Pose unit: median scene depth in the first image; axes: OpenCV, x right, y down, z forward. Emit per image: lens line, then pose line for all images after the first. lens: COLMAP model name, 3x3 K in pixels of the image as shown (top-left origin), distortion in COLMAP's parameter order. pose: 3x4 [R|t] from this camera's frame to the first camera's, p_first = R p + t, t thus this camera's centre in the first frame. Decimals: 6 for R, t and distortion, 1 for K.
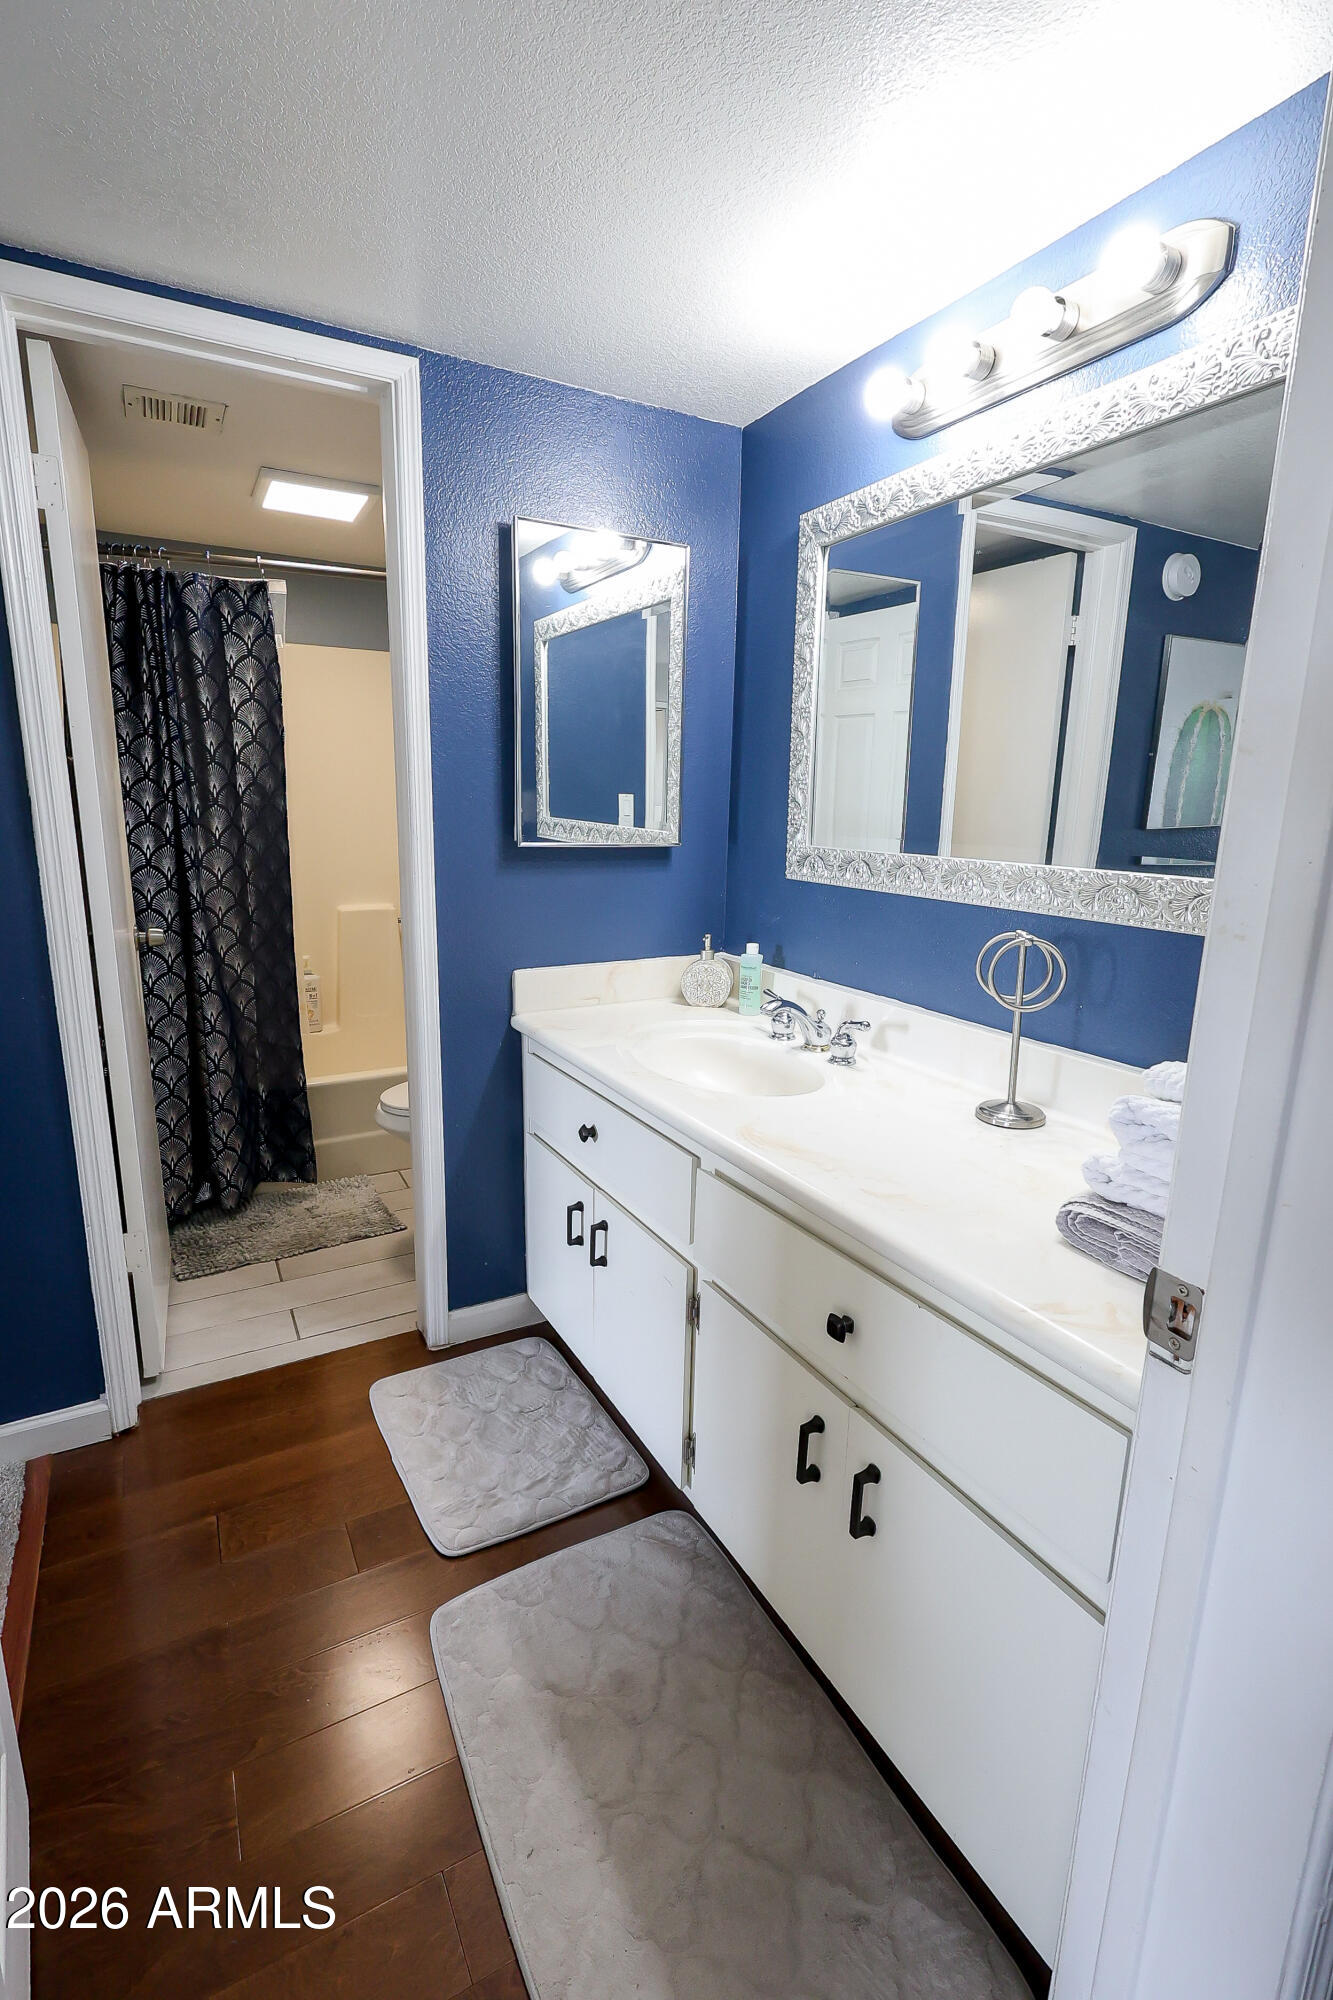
lens RADIAL K [[919.7, 0, 662.3], [0, 919.7, 999.9], [0, 0, 1]] dist [-0.006908, 0.002344]
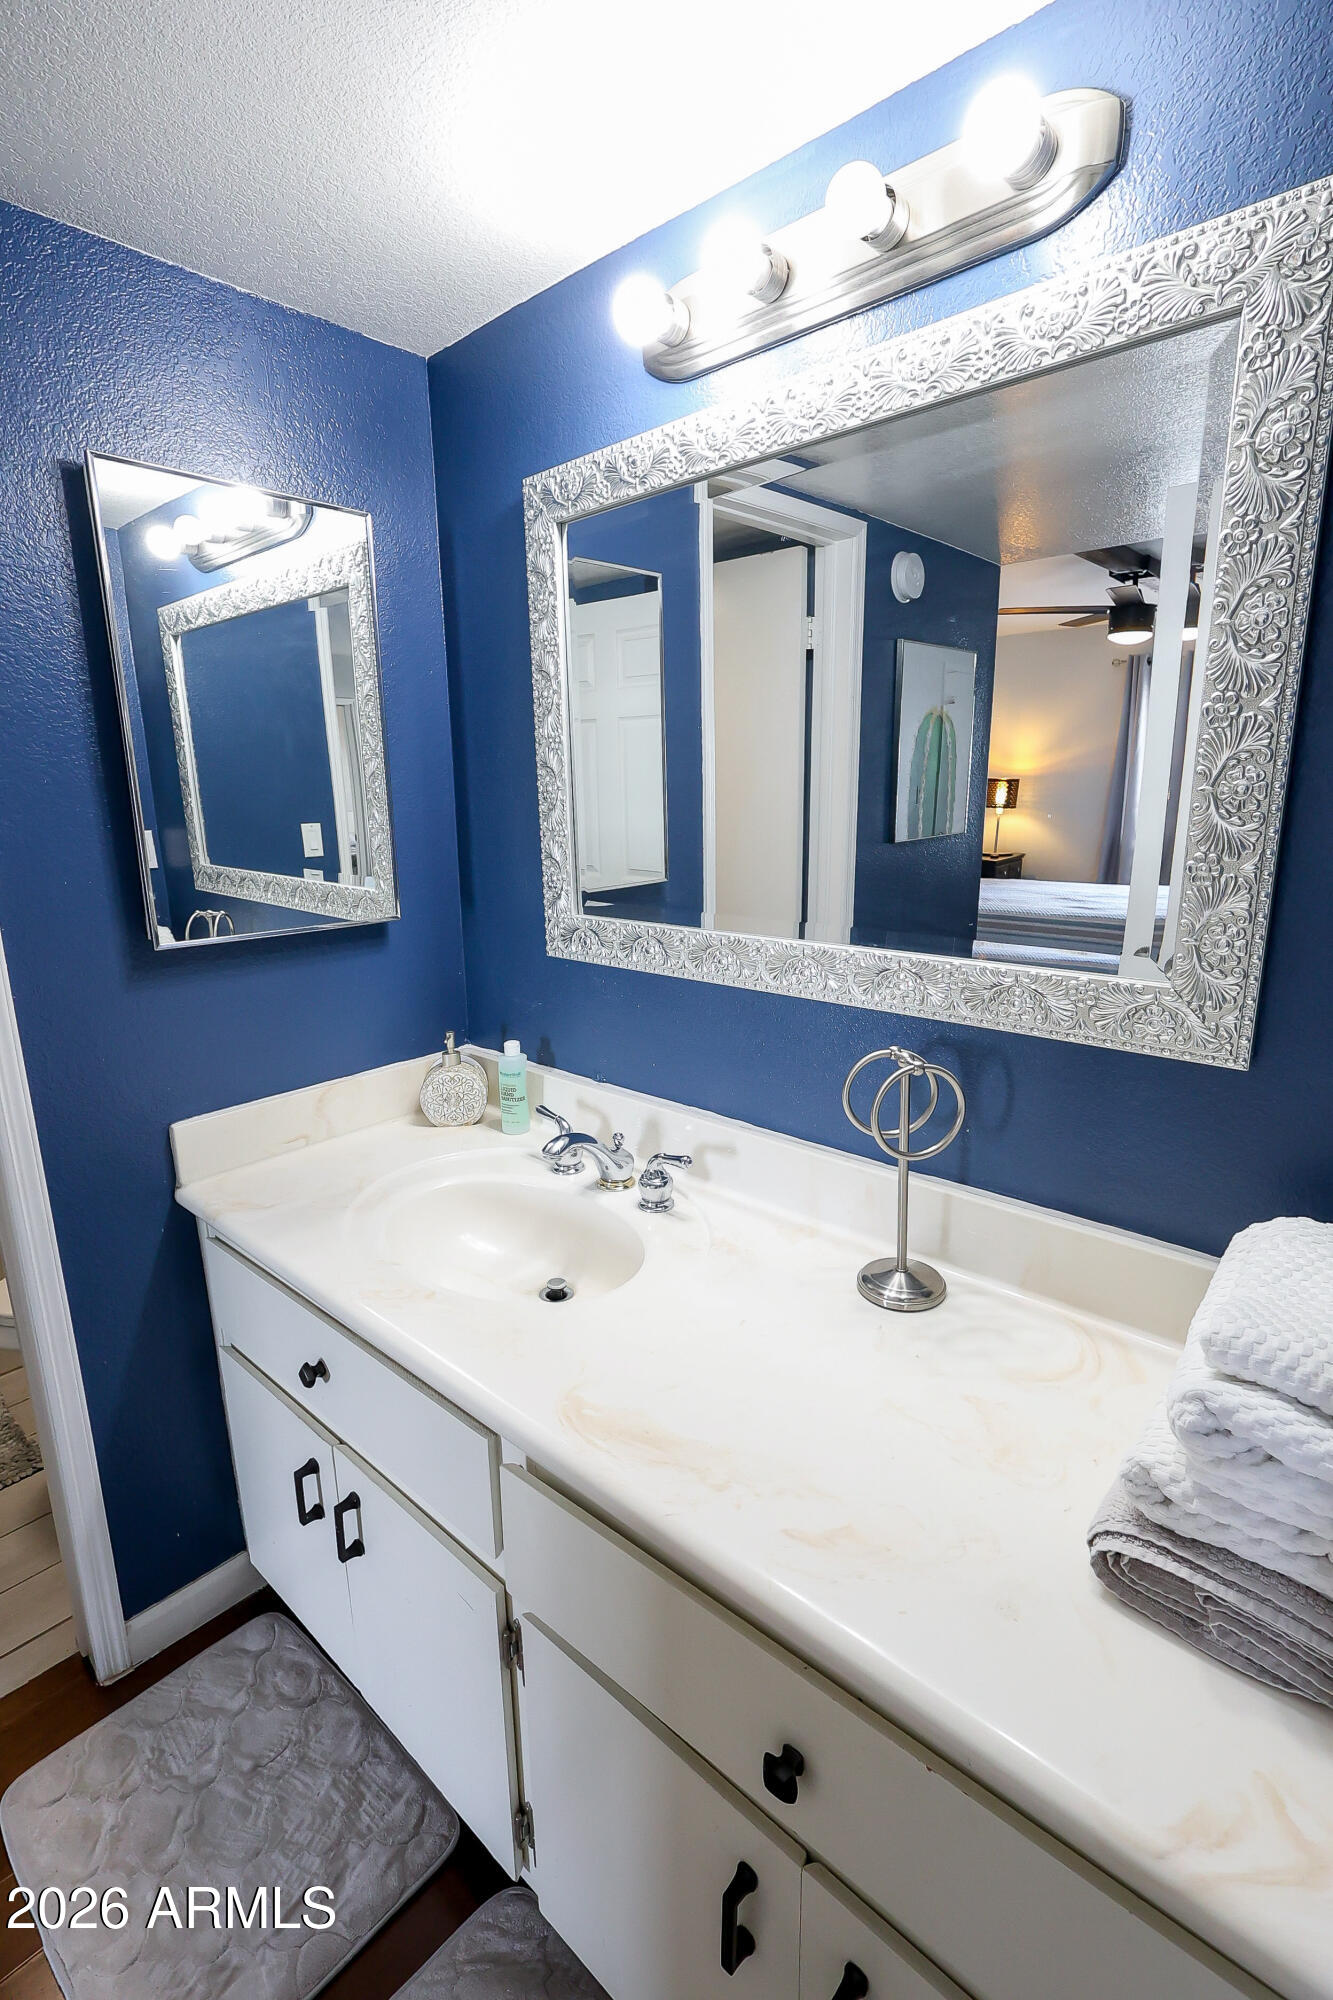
lens RADIAL K [[919.7, 0, 663.0], [0, 919.7, 1001.4], [0, 0, 1]] dist [-0.006908, 0.002344]
pose [[0.947496, -0.104957, 0.302050, -0.011648], [0.100644, 0.994475, 0.029855, -0.117735], [-0.303515, 0.002112, 0.952824, 0.257697]]
